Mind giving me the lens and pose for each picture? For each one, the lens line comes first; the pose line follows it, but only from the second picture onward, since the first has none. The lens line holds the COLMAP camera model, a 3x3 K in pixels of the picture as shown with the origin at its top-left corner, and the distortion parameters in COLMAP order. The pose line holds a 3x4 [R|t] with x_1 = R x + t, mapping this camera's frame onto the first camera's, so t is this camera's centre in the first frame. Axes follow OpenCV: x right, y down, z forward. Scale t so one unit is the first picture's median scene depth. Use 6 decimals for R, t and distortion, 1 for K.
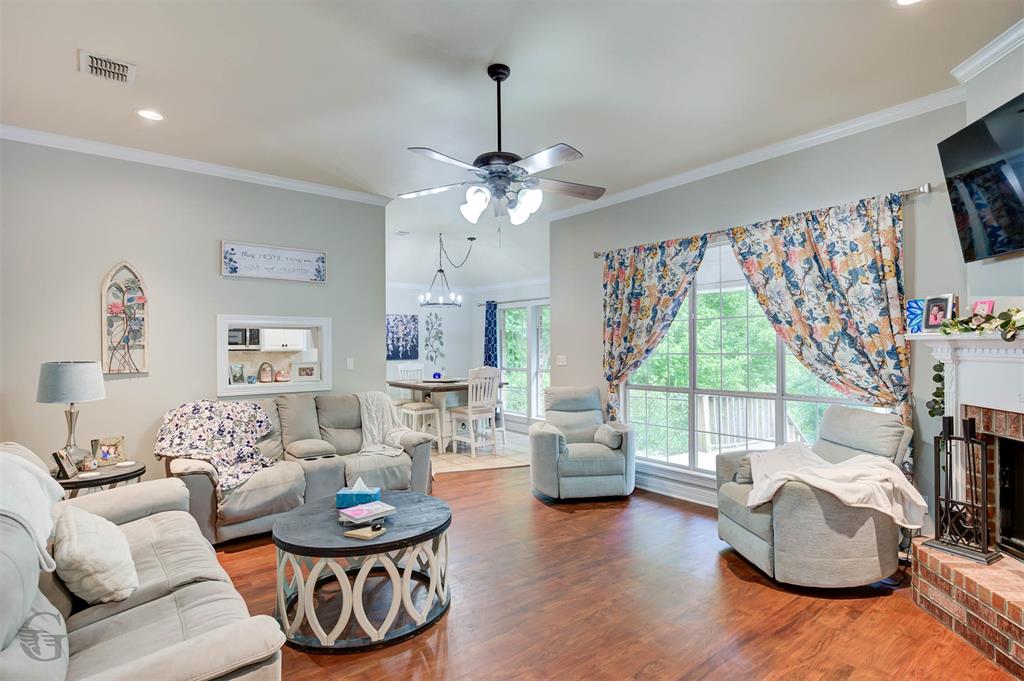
lens RADIAL K [[519.9, 0, 513.7], [0, 519.9, 342.4], [0, 0, 1]] dist [0.000556, 0.000912]
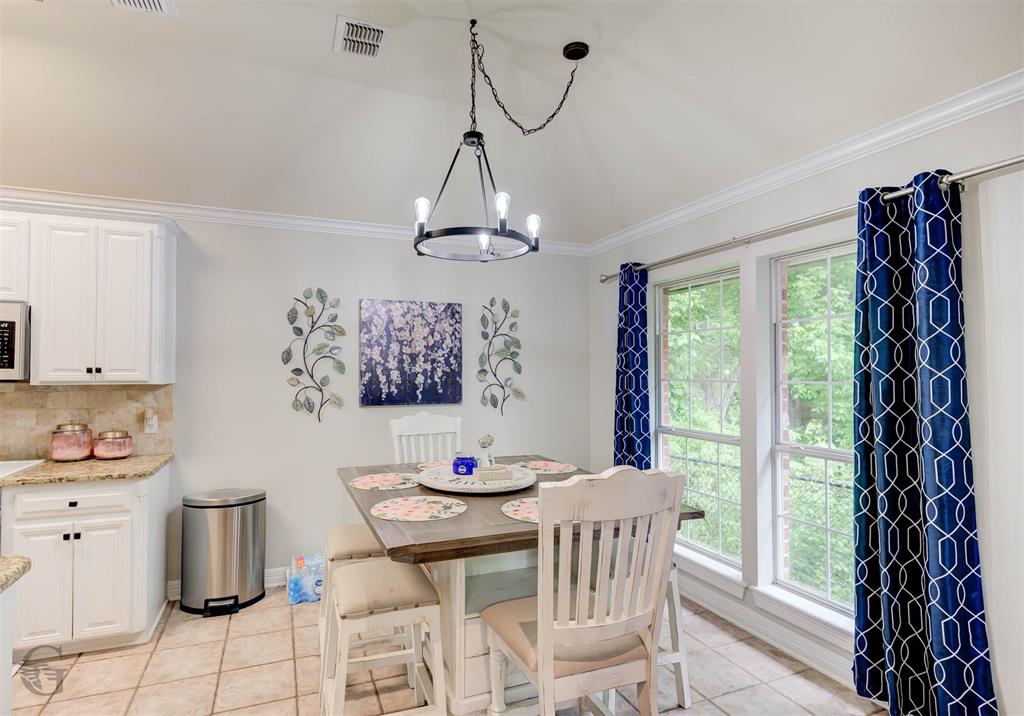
lens RADIAL K [[540.2, 0, 490.8], [0, 540.2, 362.1], [0, 0, 1]] dist [0.000817, -0.000038]
pose [[0.958815, -0.000403, -0.284031, -0.030593], [-0.003146, 0.999923, -0.012038, 0.002865], [0.284014, 0.012436, 0.958739, 0.573680]]
